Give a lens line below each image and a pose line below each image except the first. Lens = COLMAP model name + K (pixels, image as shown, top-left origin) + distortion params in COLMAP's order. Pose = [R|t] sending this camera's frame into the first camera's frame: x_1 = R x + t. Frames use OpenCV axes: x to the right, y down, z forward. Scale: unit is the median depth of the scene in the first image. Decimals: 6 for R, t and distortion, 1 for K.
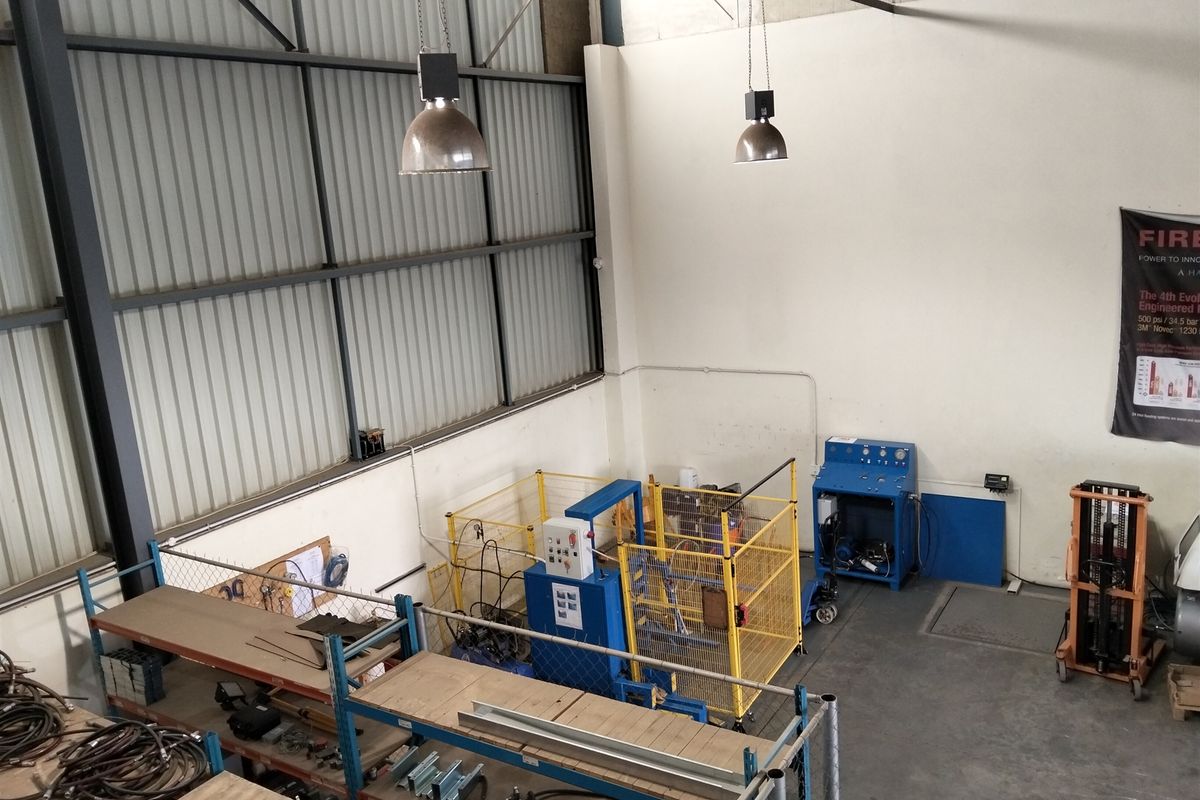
lens RADIAL K [[967.1, 0, 600.0], [0, 967.1, 400.0], [0, 0, 1]] dist [-0.044155, -0.000314]
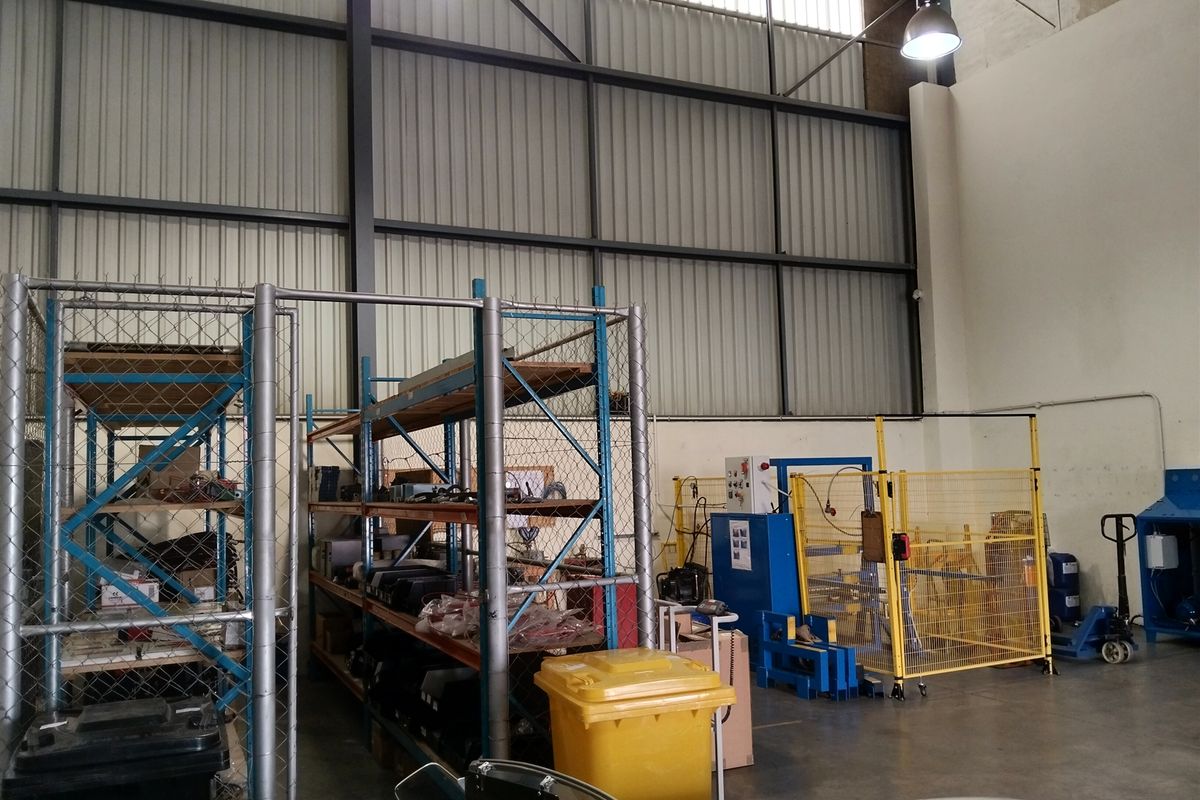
lens RADIAL K [[979.4, 0, 603.9], [0, 979.4, 406.4], [0, 0, 1]] dist [0.077266, -0.225446]
pose [[0.842449, 0.002896, -0.538769, 0.341574], [-0.140915, 0.966361, -0.215149, 0.284045], [0.520022, 0.257173, 0.814518, 0.105969]]
